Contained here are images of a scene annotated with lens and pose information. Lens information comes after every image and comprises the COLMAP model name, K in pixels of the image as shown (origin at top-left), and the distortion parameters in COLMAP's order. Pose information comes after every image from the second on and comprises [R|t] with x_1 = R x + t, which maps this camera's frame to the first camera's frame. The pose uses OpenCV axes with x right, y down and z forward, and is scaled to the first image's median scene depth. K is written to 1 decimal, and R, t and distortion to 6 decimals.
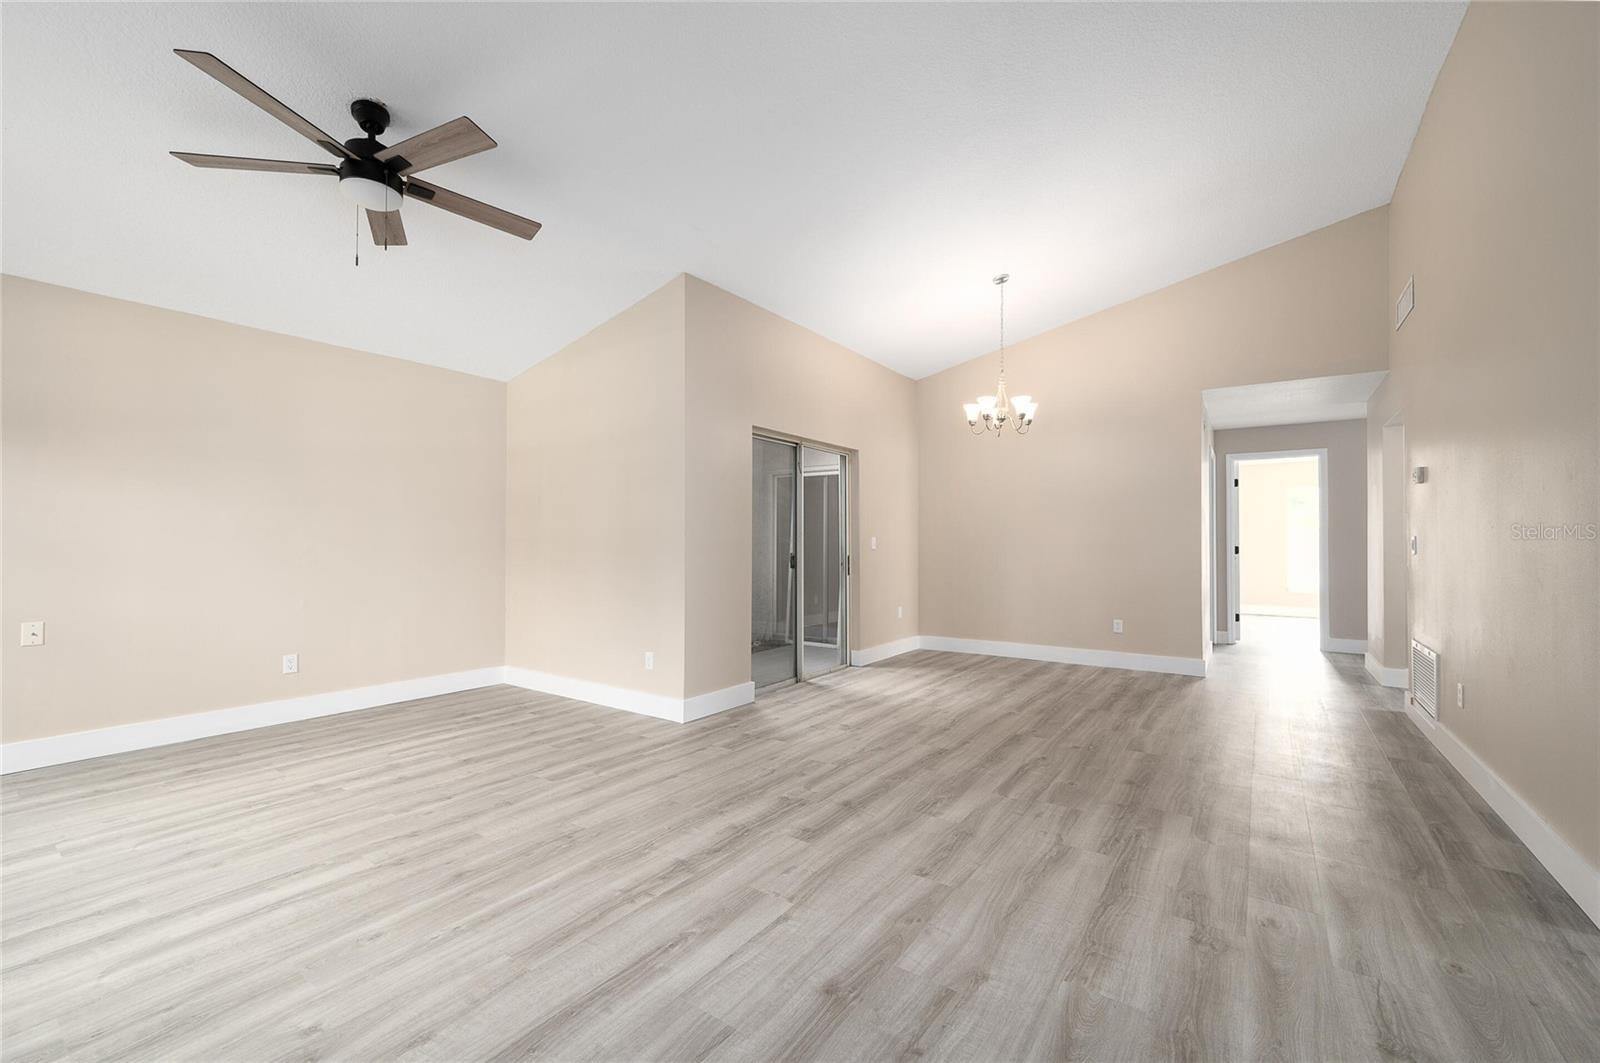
lens RADIAL K [[653.5, 0, 800.0], [0, 653.5, 531.5], [0, 0, 1]] dist [0.000078, -0.000187]
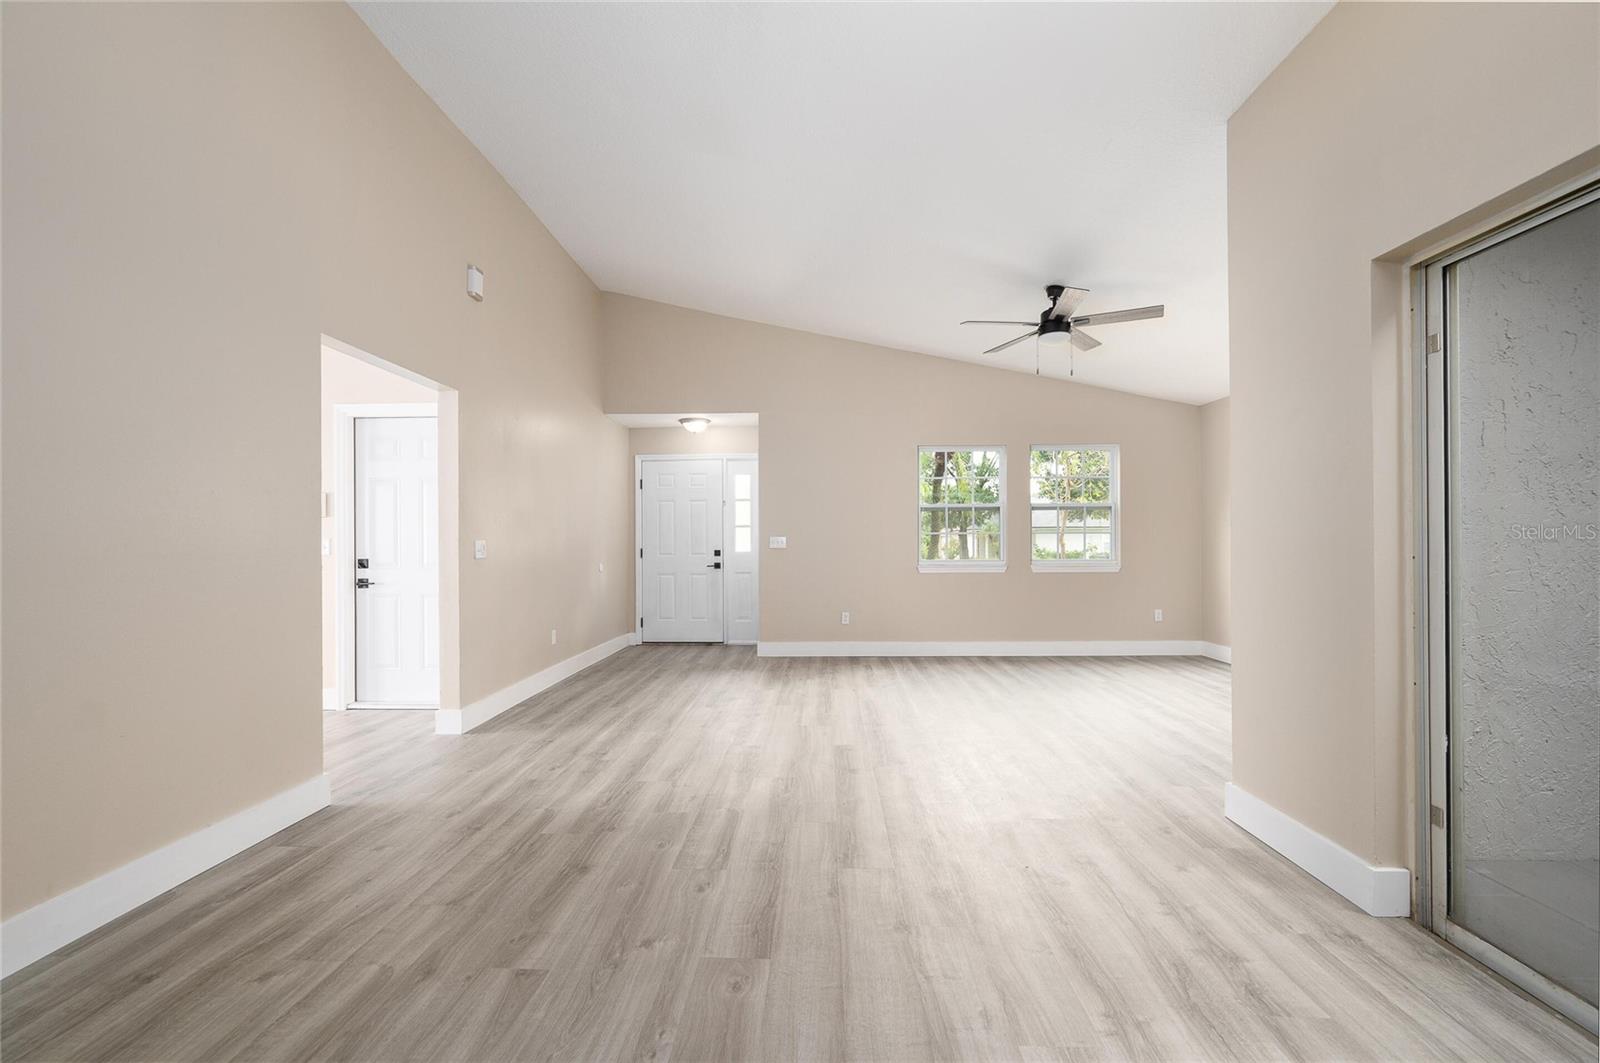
lens RADIAL K [[633.8, 0, 831.5], [0, 633.8, 531.9], [0, 0, 1]] dist [0.000122, -0.000037]
pose [[-0.808031, -0.005132, -0.589117, 0.705639], [0.015794, 0.999414, -0.030369, 0.029326], [0.588928, -0.033844, -0.807477, 1.761469]]
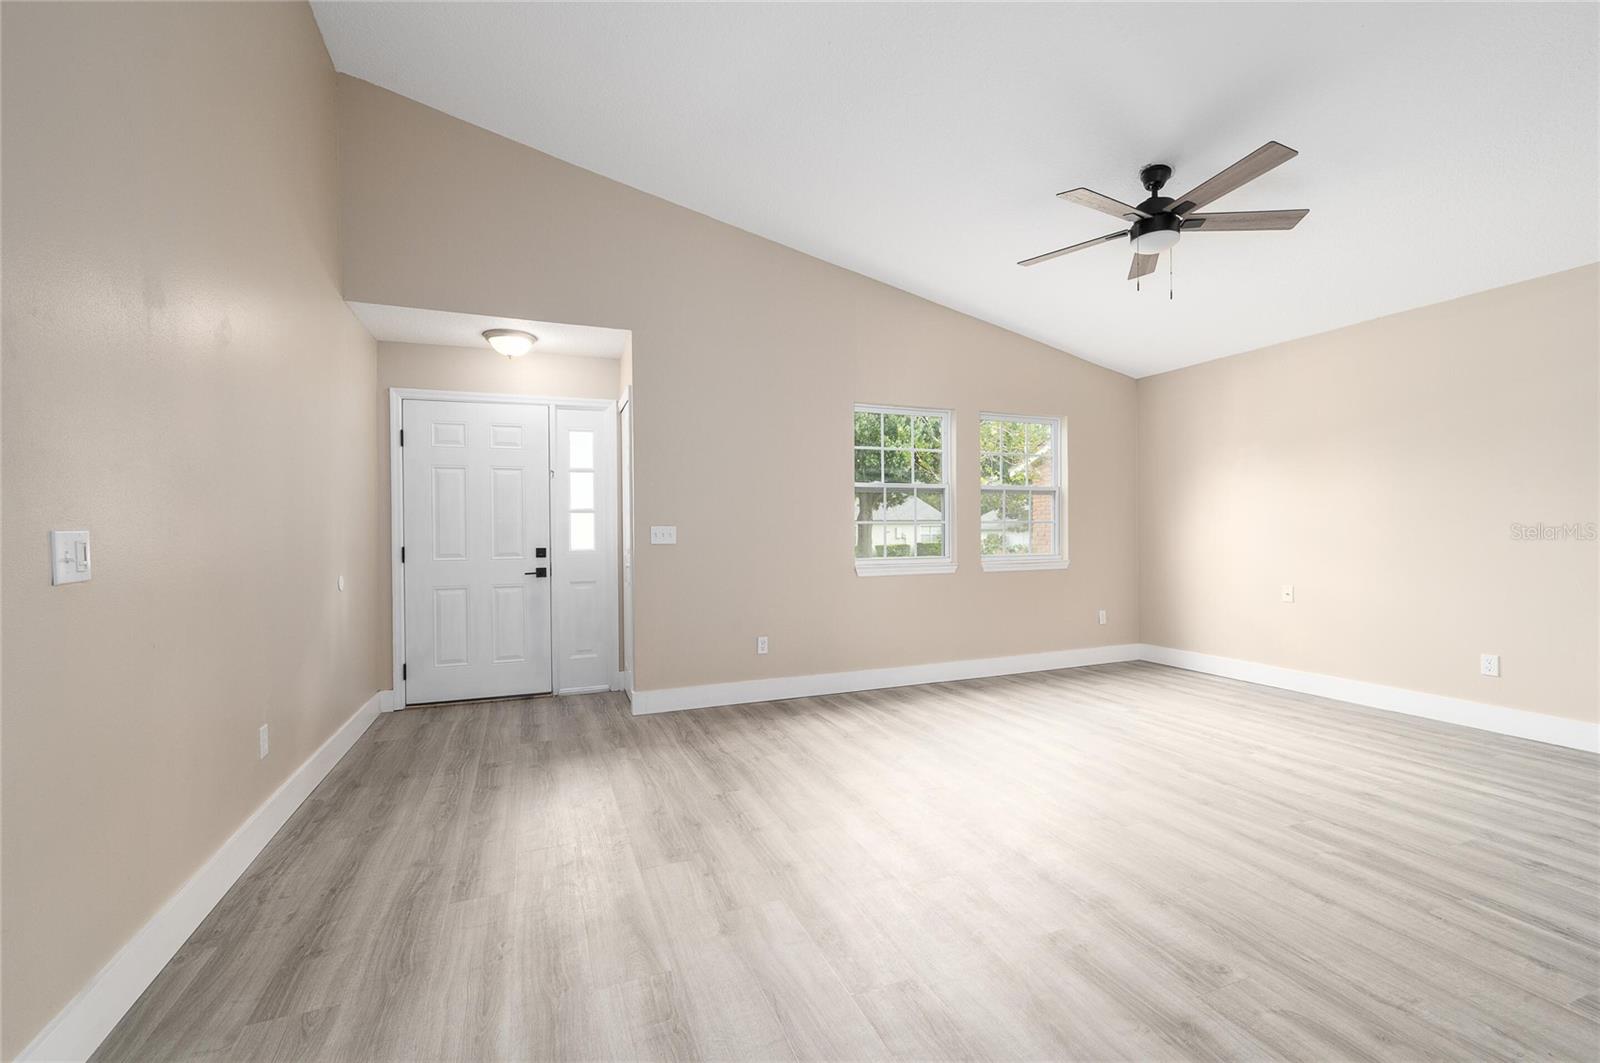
lens RADIAL K [[653.5, 0, 800.0], [0, 653.5, 531.5], [0, 0, 1]] dist [0.000078, -0.000187]
pose [[-0.535705, 0.002620, -0.844401, 0.634402], [0.025033, 0.999605, -0.012779, 0.014937], [0.844034, -0.027984, -0.535559, 0.955144]]
